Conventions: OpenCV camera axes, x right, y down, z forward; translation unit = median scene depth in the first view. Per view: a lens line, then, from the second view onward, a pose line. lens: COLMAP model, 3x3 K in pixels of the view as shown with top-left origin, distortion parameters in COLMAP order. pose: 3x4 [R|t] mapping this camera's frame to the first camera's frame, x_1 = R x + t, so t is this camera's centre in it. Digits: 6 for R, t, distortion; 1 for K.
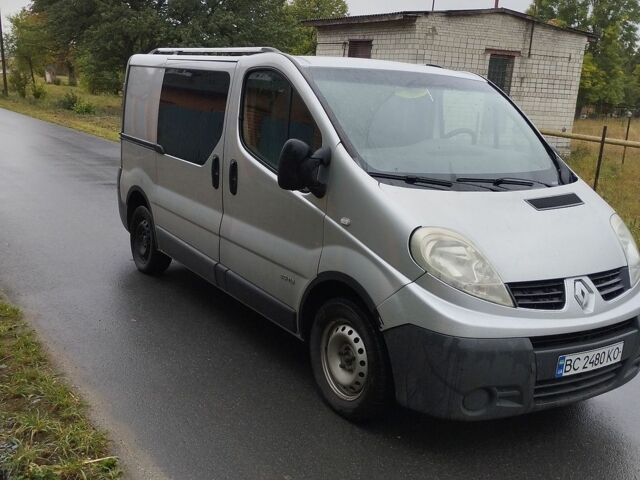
lens RADIAL K [[712.1, 0, 320.0], [0, 712.1, 240.0], [0, 0, 1]] dist [0.059066, -0.001492]
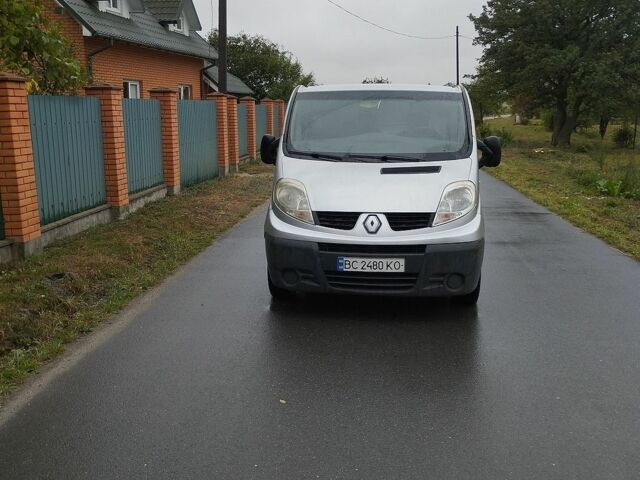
lens RADIAL K [[712.1, 0, 320.0], [0, 712.1, 240.0], [0, 0, 1]] dist [0.059066, -0.001492]
pose [[0.779940, 0.052494, -0.623649, 1.258017], [-0.086640, 0.995938, -0.024522, 0.160057], [0.619828, 0.073158, 0.781320, -0.285076]]
